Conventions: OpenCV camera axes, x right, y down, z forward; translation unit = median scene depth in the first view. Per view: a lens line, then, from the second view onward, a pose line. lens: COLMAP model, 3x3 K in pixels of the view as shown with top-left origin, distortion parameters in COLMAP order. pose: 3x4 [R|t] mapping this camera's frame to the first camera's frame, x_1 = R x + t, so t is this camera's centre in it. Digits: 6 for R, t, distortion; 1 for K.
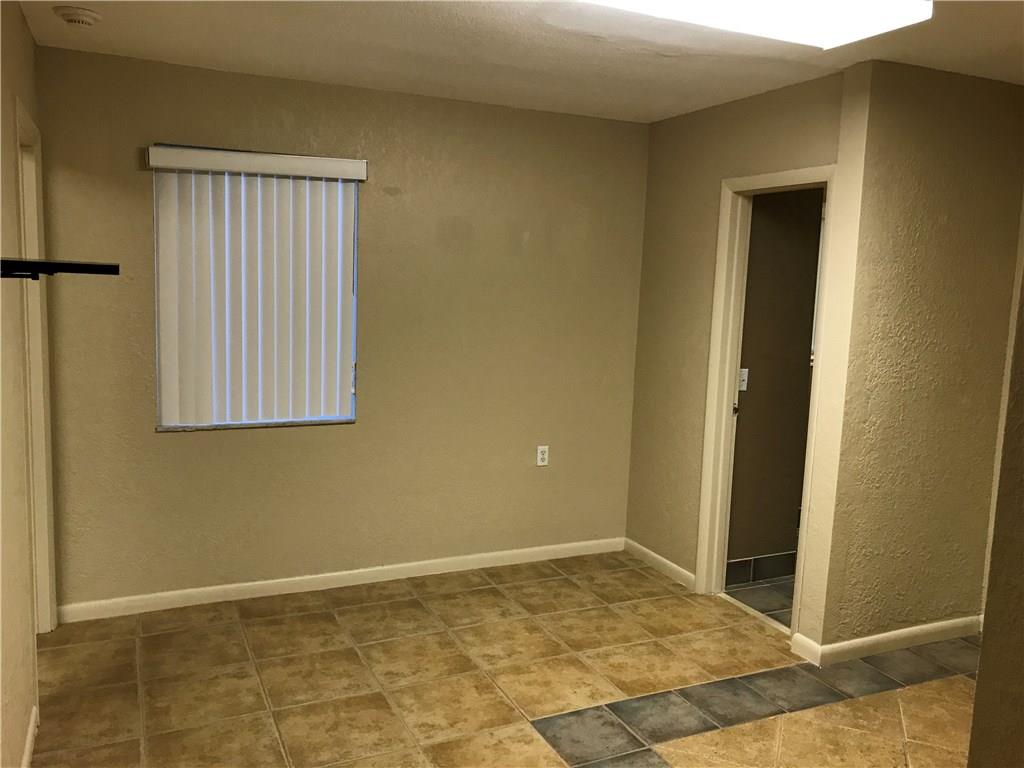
lens RADIAL K [[841.6, 0, 512.1], [0, 841.6, 381.7], [0, 0, 1]] dist [0.006694, 0.002158]
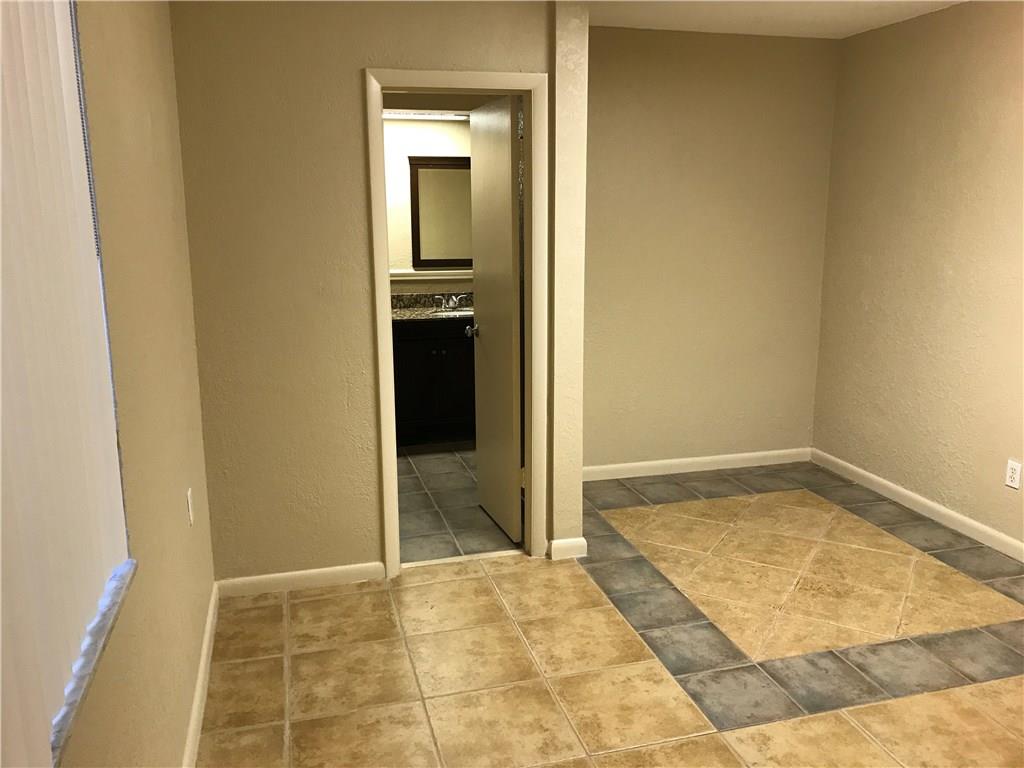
lens RADIAL K [[840.6, 0, 514.1], [0, 840.6, 376.2], [0, 0, 1]] dist [0.032062, -0.028920]
pose [[0.164643, -0.232819, 0.958482, -0.634707], [0.138561, 0.967567, 0.211225, -0.127354], [-0.976572, 0.098032, 0.191562, 0.858184]]
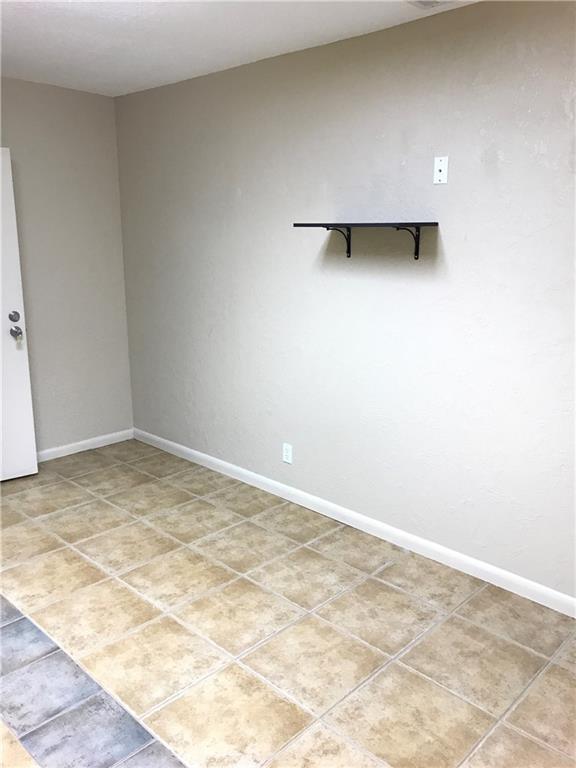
lens RADIAL K [[630.4, 0, 288.0], [0, 630.4, 384.0], [0, 0, 1]] dist [0.032062, -0.028920]
pose [[-0.933265, 0.048072, -0.355958, 0.131402], [-0.080317, 0.937982, 0.337251, -0.138050], [0.350095, 0.343334, -0.871525, 1.200048]]
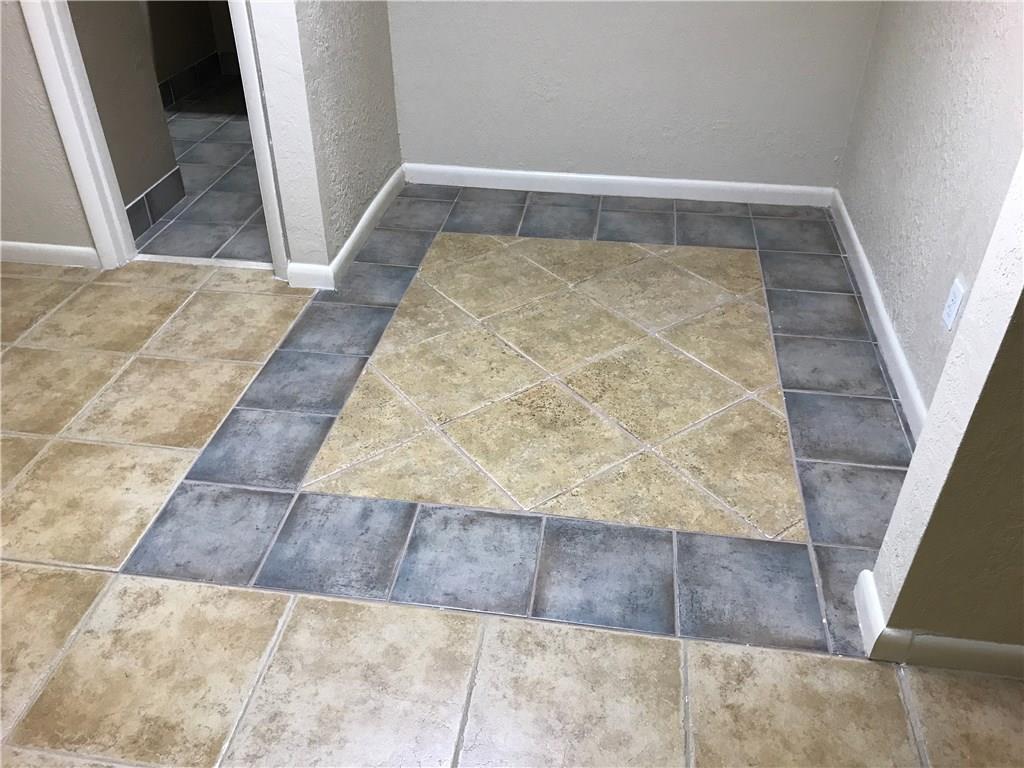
lens RADIAL K [[840.6, 0, 514.1], [0, 840.6, 376.2], [0, 0, 1]] dist [0.032062, -0.028920]
pose [[0.551267, -0.506772, 0.662787, -0.137379], [0.127469, 0.836227, 0.533364, -0.014735], [-0.824534, -0.209541, 0.525582, 0.391113]]
